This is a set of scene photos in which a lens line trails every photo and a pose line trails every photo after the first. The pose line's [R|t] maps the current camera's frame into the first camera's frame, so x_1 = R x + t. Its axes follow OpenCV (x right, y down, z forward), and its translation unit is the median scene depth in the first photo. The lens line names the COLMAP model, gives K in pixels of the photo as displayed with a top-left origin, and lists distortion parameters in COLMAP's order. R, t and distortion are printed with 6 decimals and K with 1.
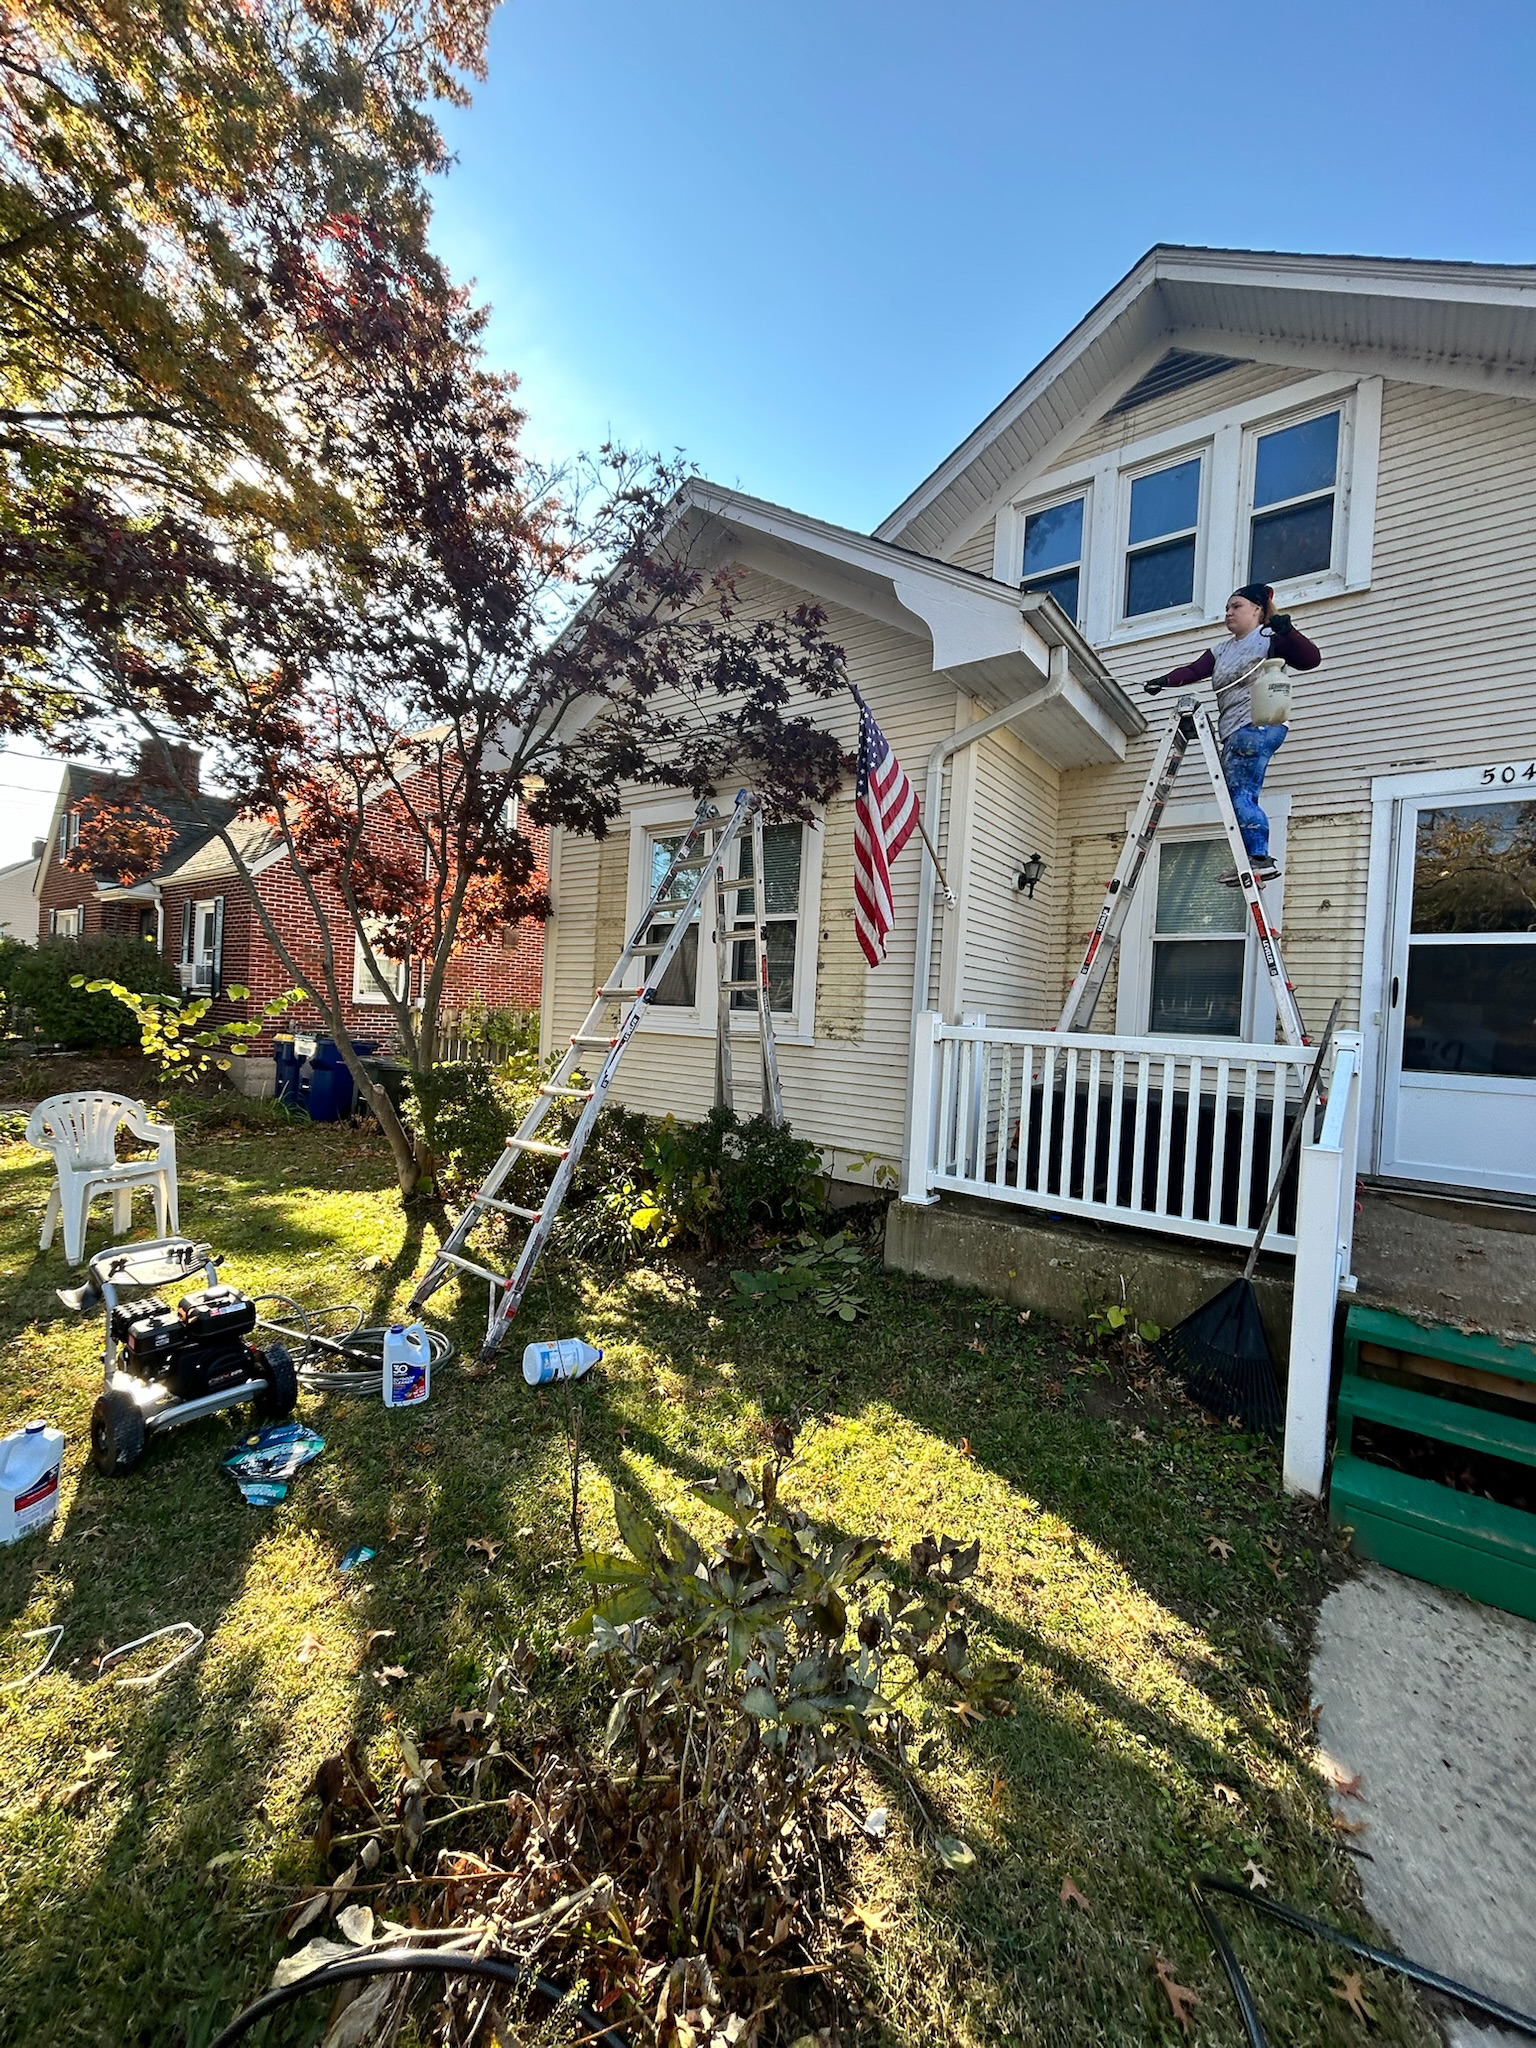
lens RADIAL K [[822.5, 0, 759.9], [0, 822.5, 1028.1], [0, 0, 1]] dist [-0.004494, 0.001449]
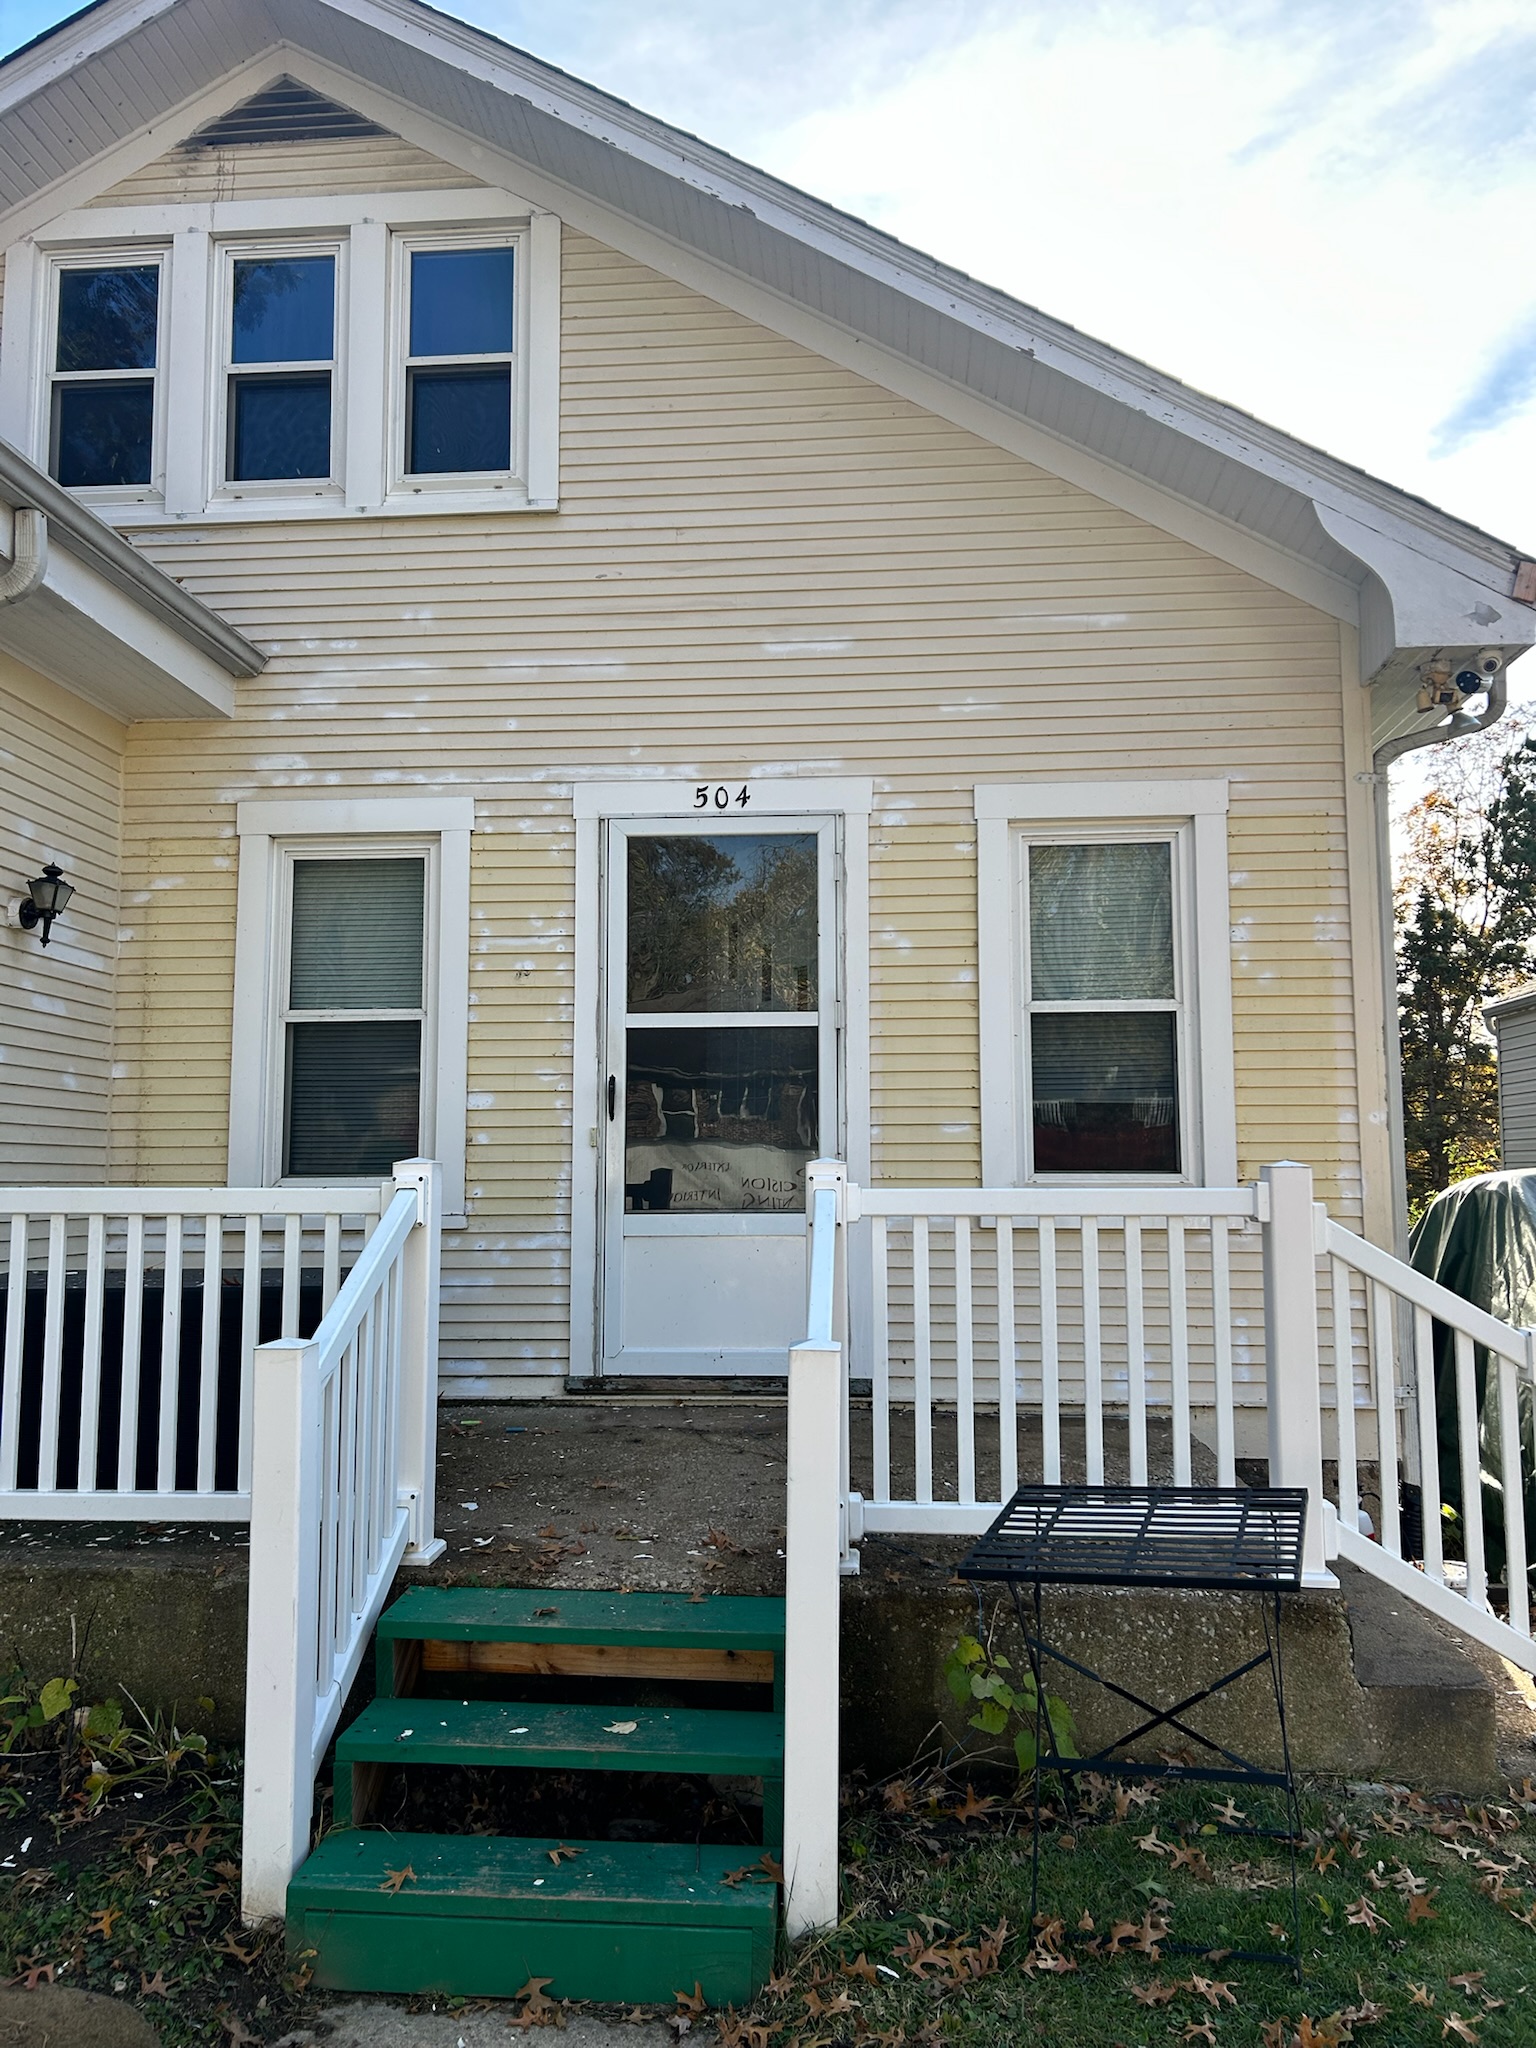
lens RADIAL K [[1551.0, 0, 781.0], [0, 1551.0, 1035.1], [0, 0, 1]] dist [0.055067, -0.070906]
pose [[0.831418, -0.001986, 0.555645, 0.167144], [0.055174, 0.995347, -0.078999, 0.011390], [-0.552902, 0.096338, 0.827658, -0.131107]]
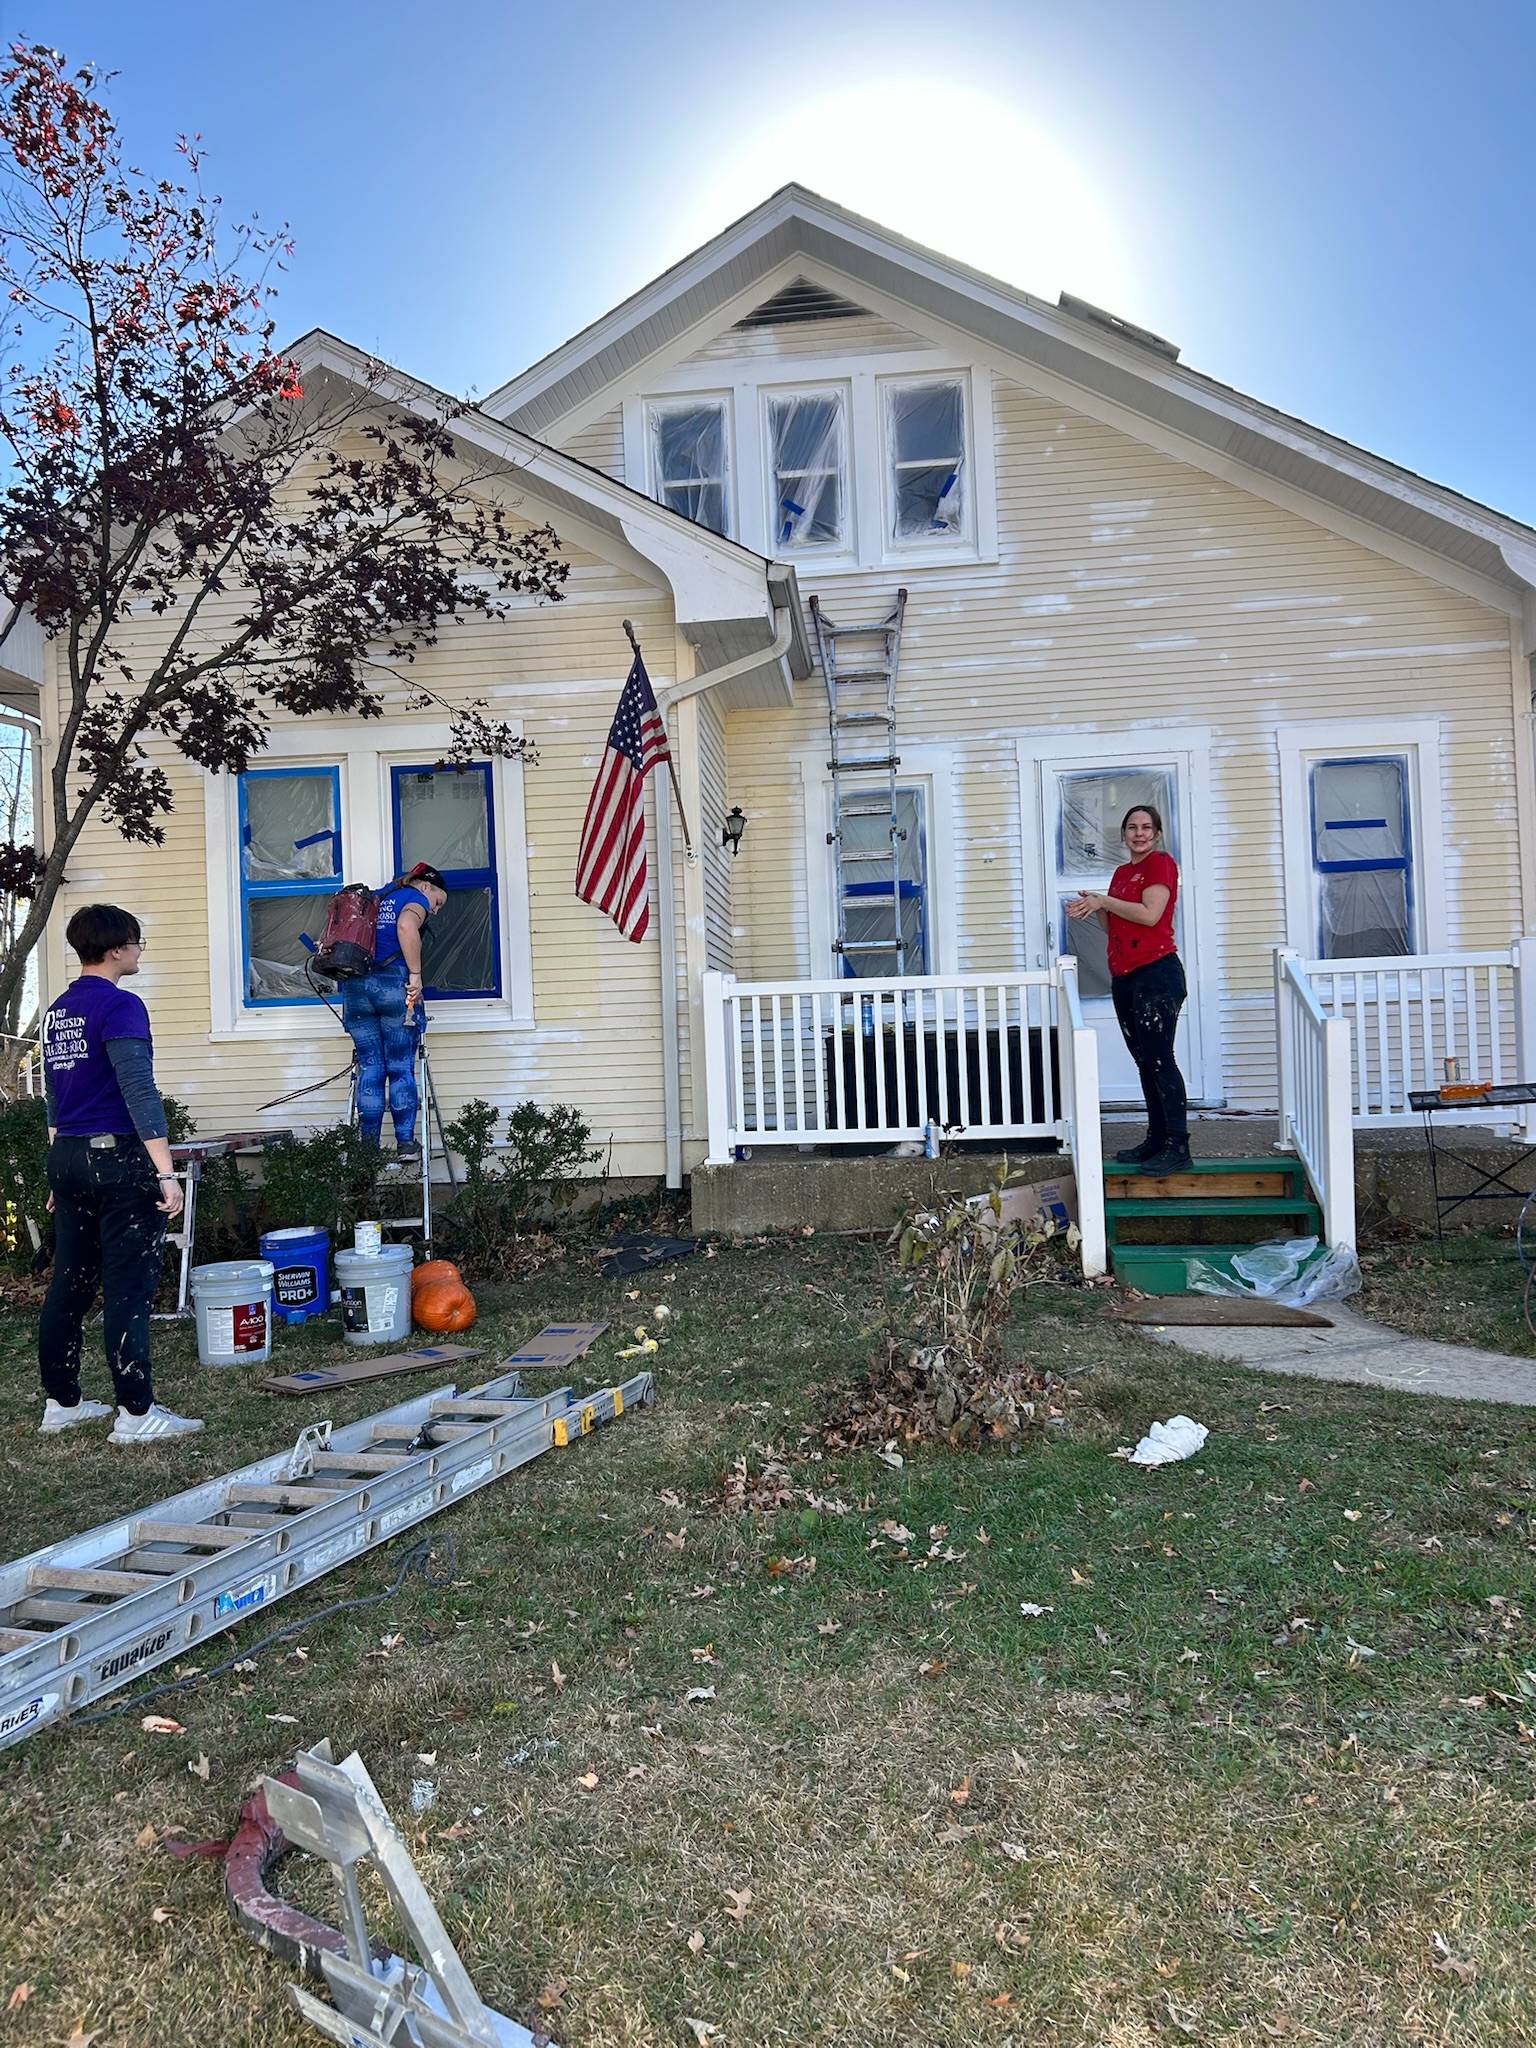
lens RADIAL K [[1551.0, 0, 761.9], [0, 1551.0, 1037.0], [0, 0, 1]] dist [0.055067, -0.070906]
pose [[0.843441, -0.071261, 0.532474, -0.617505], [0.091393, 0.995748, -0.011507, 0.072387], [-0.529391, 0.058370, 0.846368, -0.501505]]
